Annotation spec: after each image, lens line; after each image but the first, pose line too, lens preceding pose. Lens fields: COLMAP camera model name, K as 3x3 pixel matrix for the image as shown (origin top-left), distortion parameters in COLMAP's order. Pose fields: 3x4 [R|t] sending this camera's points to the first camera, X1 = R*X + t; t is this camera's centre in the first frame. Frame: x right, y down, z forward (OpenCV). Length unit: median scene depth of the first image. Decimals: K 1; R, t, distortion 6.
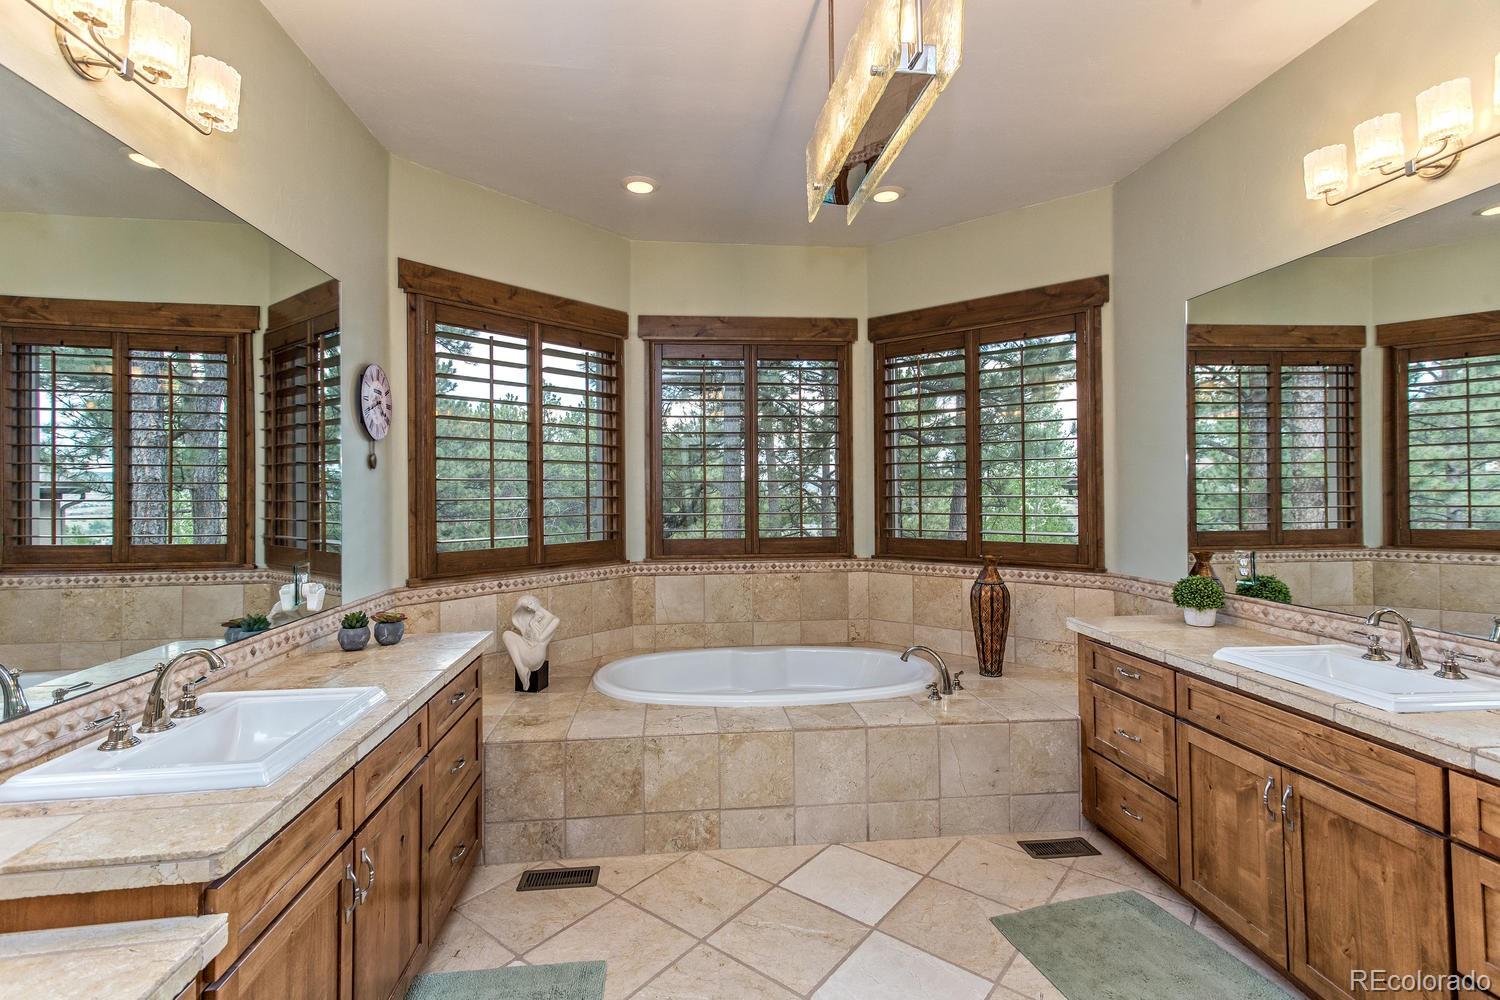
lens RADIAL K [[701.2, 0, 747.2], [0, 701.2, 487.9], [0, 0, 1]] dist [0.022001, 0.002577]
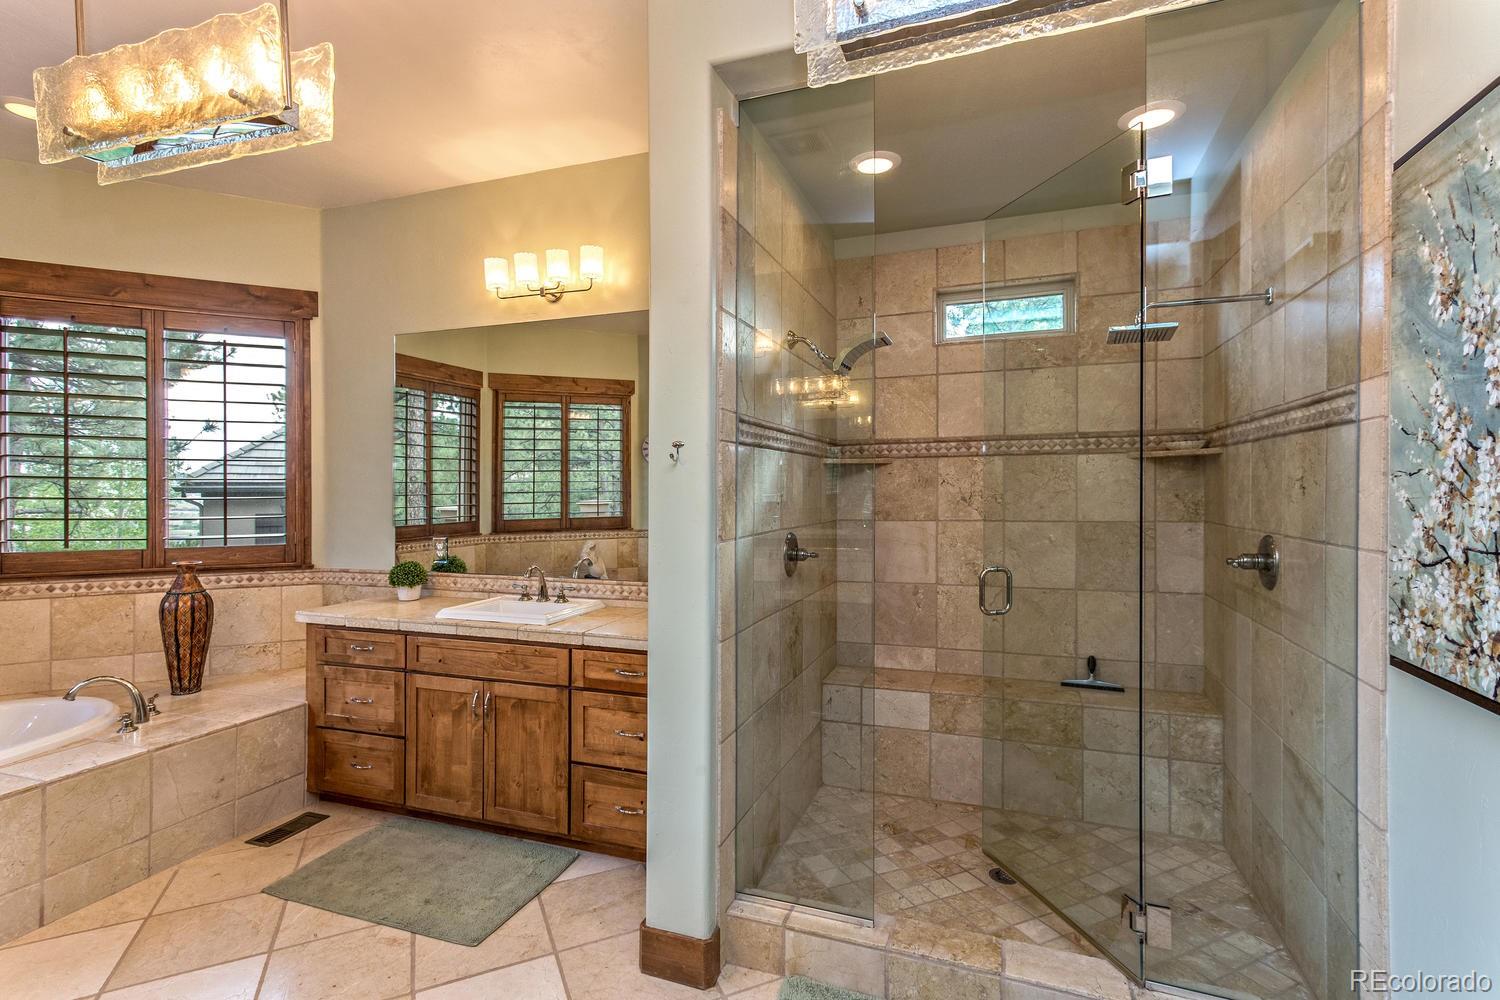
lens RADIAL K [[701.2, 0, 750.0], [0, 701.2, 496.1], [0, 0, 1]] dist [0.022001, 0.002577]
pose [[0.440048, -0.003060, 0.897969, -0.212509], [-0.004270, 0.999976, 0.005501, 0.001964], [-0.897964, -0.006255, 0.440024, -0.084483]]
